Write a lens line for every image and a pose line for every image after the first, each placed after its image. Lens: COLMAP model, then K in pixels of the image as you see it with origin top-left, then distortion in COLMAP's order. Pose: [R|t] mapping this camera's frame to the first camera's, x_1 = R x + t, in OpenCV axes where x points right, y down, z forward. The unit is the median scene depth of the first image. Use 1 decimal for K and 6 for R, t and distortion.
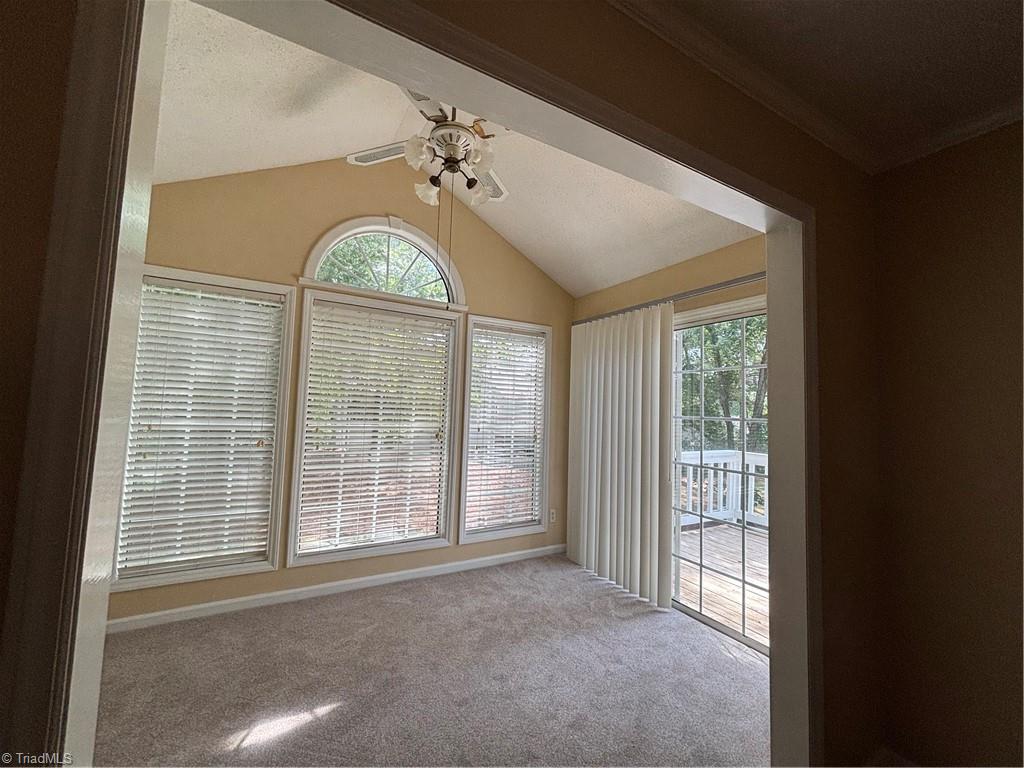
lens RADIAL K [[412.5, 0, 507.5], [0, 412.5, 386.8], [0, 0, 1]] dist [-0.001361, 0.000043]
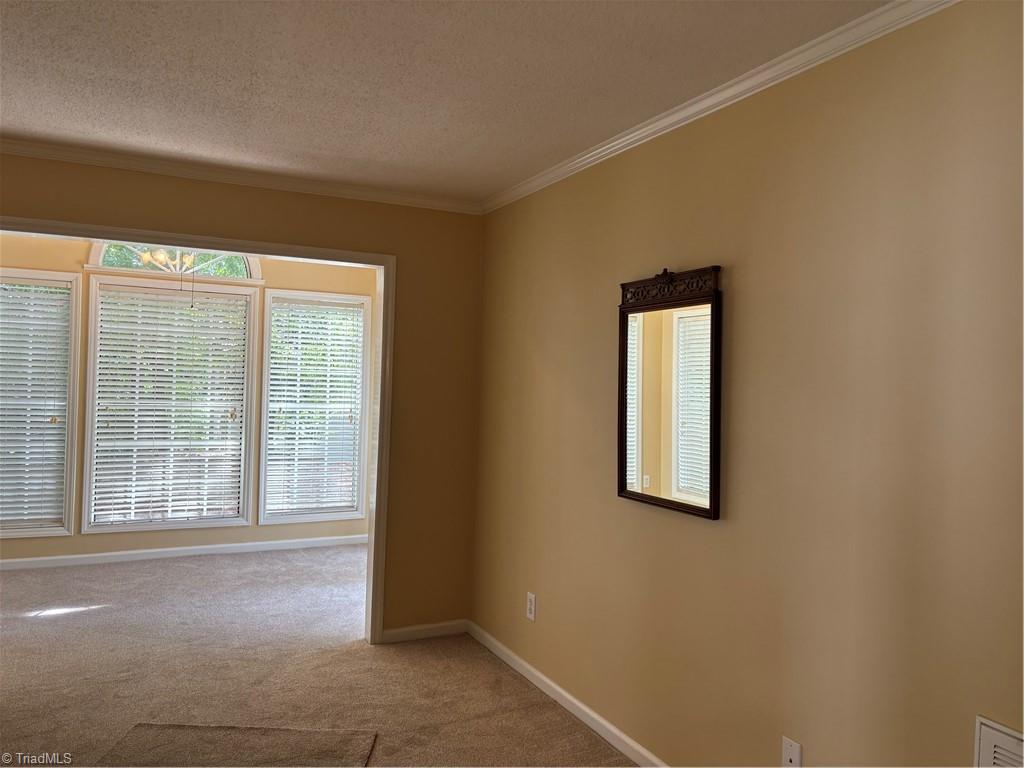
lens RADIAL K [[768.9, 0, 514.4], [0, 768.9, 380.0], [0, 0, 1]] dist [0.005130, -0.009694]
pose [[0.999218, -0.006340, -0.039018, 0.675475], [0.008434, 0.998519, 0.053749, -0.067244], [0.038620, -0.054036, 0.997792, -0.944743]]
